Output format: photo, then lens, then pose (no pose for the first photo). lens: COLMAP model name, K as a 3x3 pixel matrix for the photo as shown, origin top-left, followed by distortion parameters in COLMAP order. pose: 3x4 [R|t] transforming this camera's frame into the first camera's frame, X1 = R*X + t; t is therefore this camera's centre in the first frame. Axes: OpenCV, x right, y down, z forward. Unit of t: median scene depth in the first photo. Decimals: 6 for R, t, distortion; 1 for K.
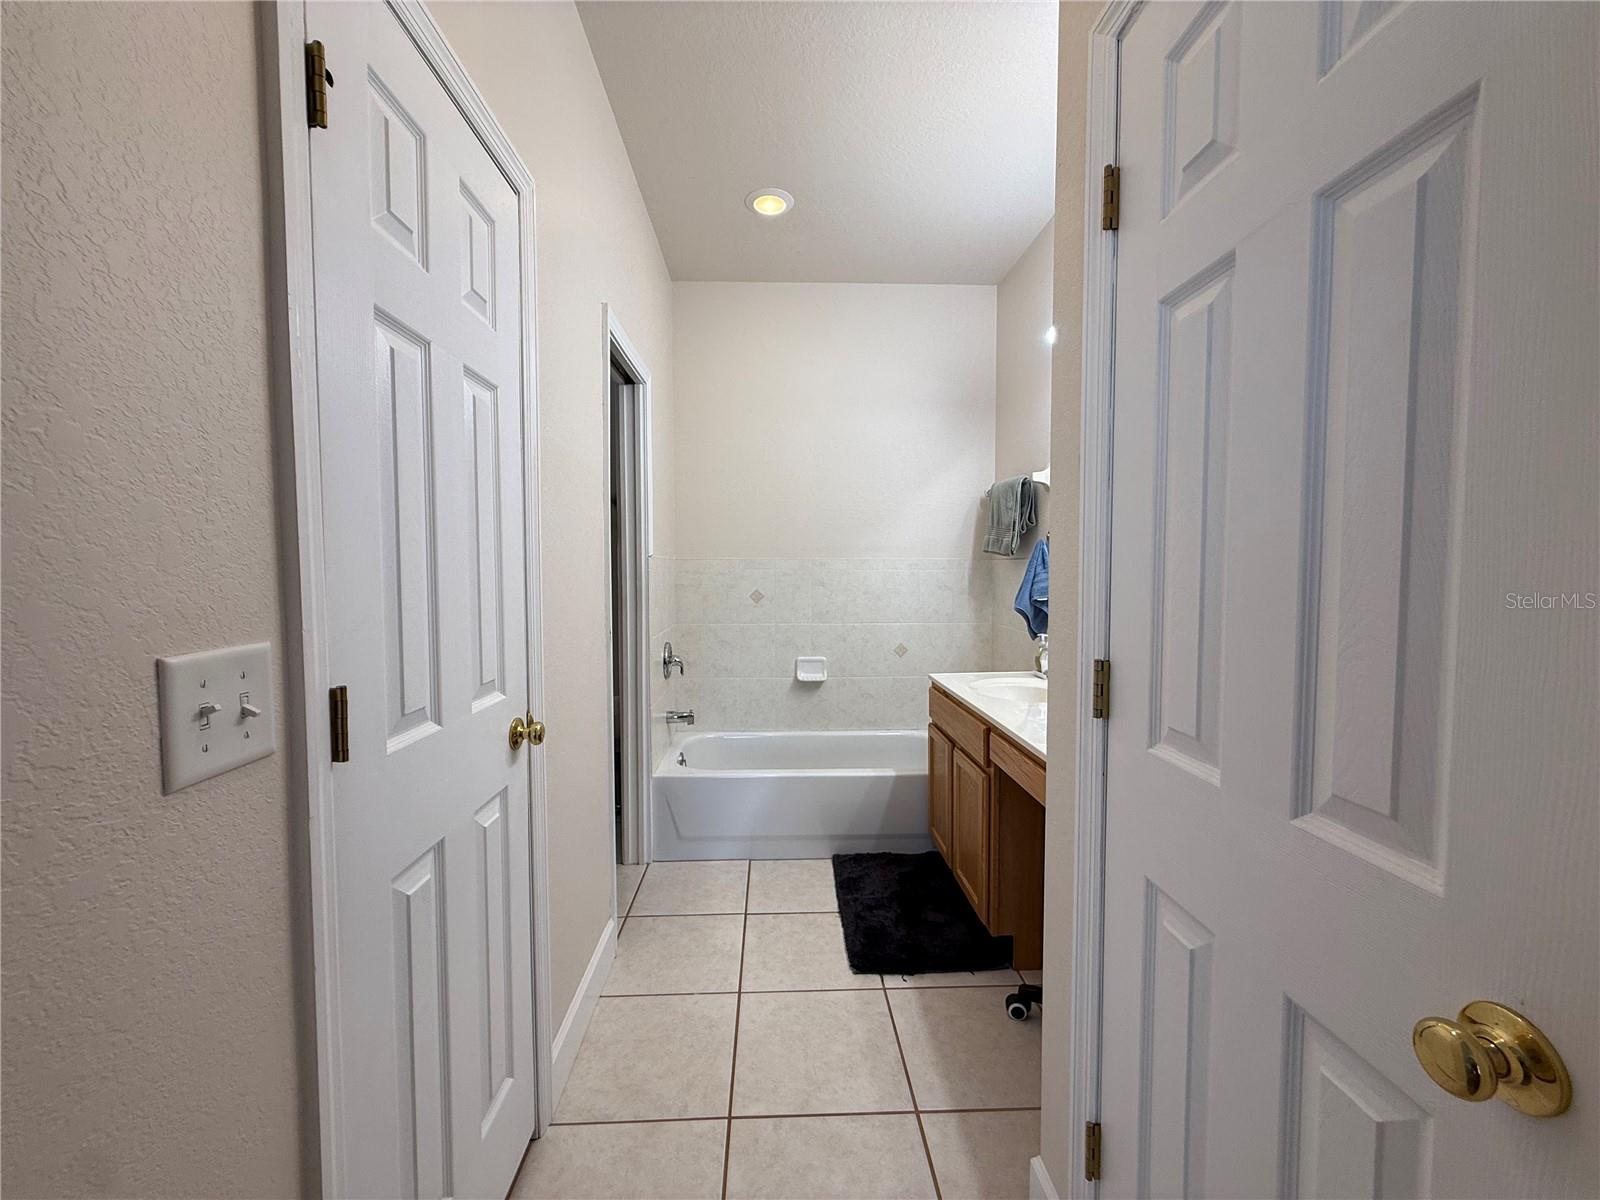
lens RADIAL K [[635.6, 0, 800.0], [0, 635.6, 597.2], [0, 0, 1]] dist [-0.001234, 0.000103]
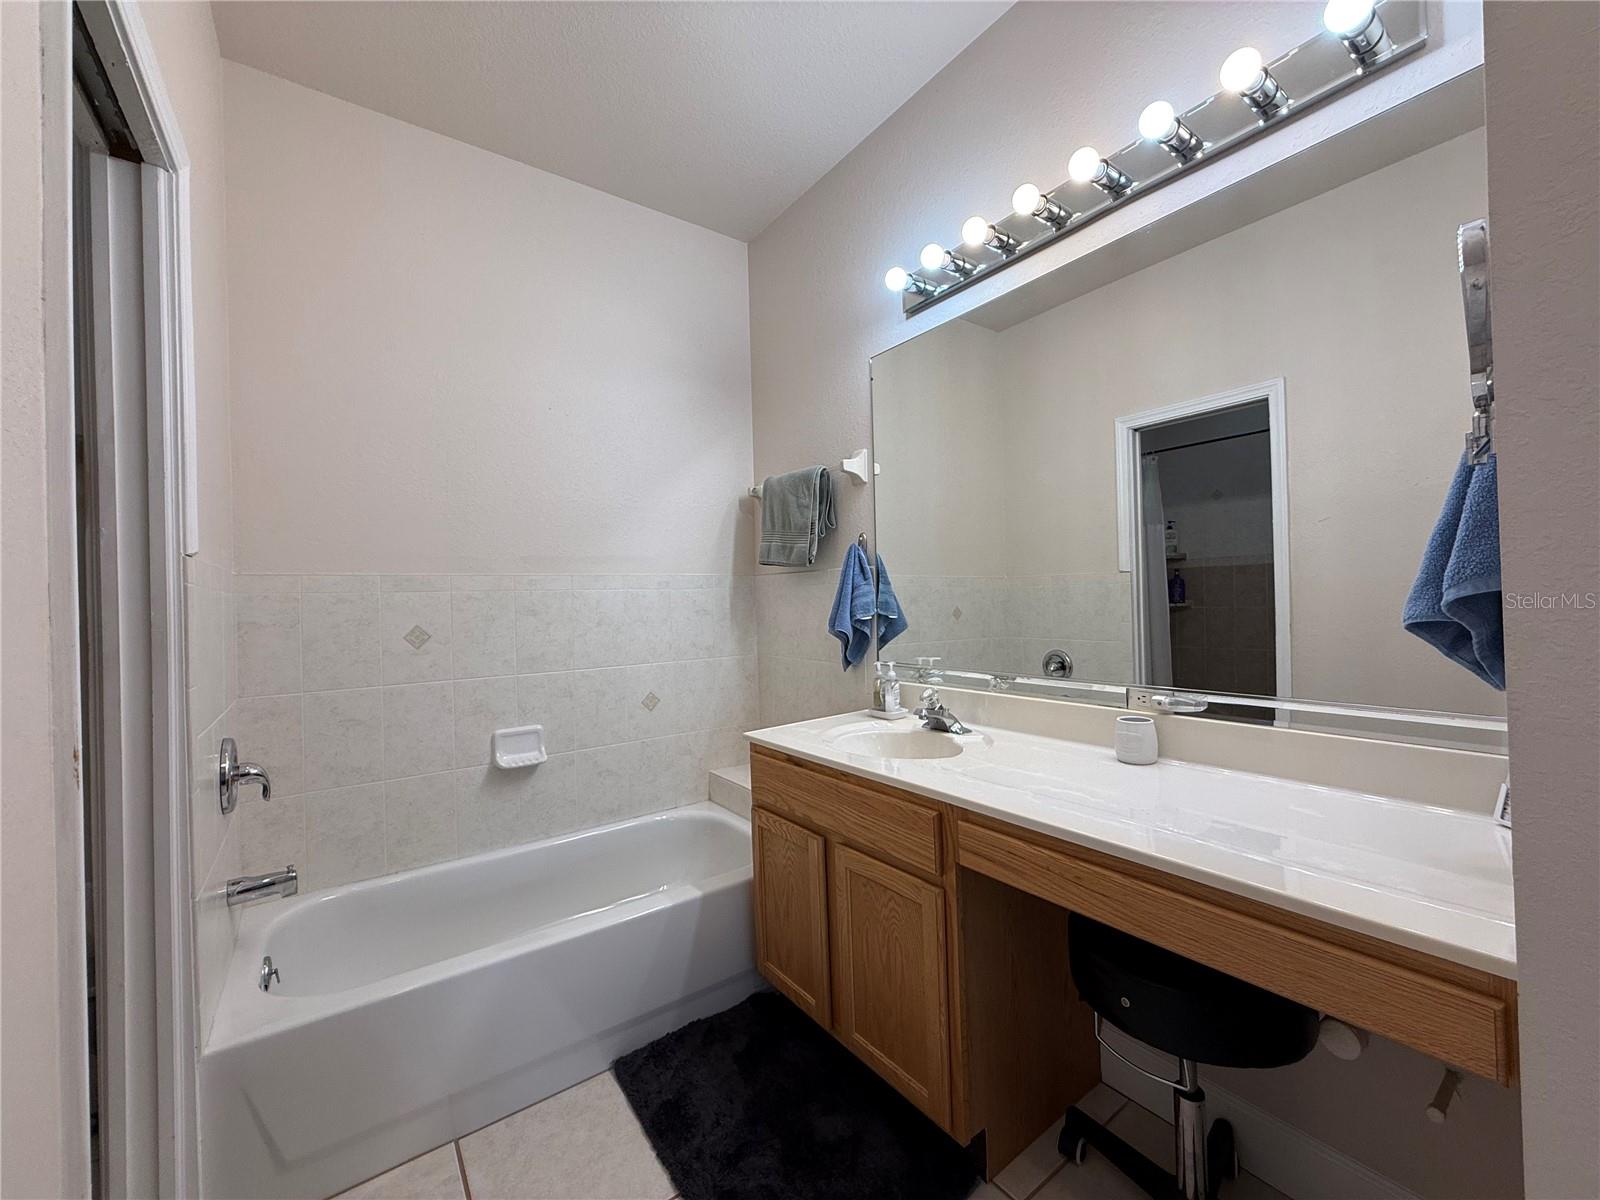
lens RADIAL K [[635.6, 0, 798.7], [0, 635.6, 596.1], [0, 0, 1]] dist [-0.001234, 0.000103]
pose [[0.833675, -0.019201, 0.551922, -0.114985], [0.052602, 0.997612, -0.044749, 0.006893], [-0.549745, 0.066338, 0.832694, 0.358899]]
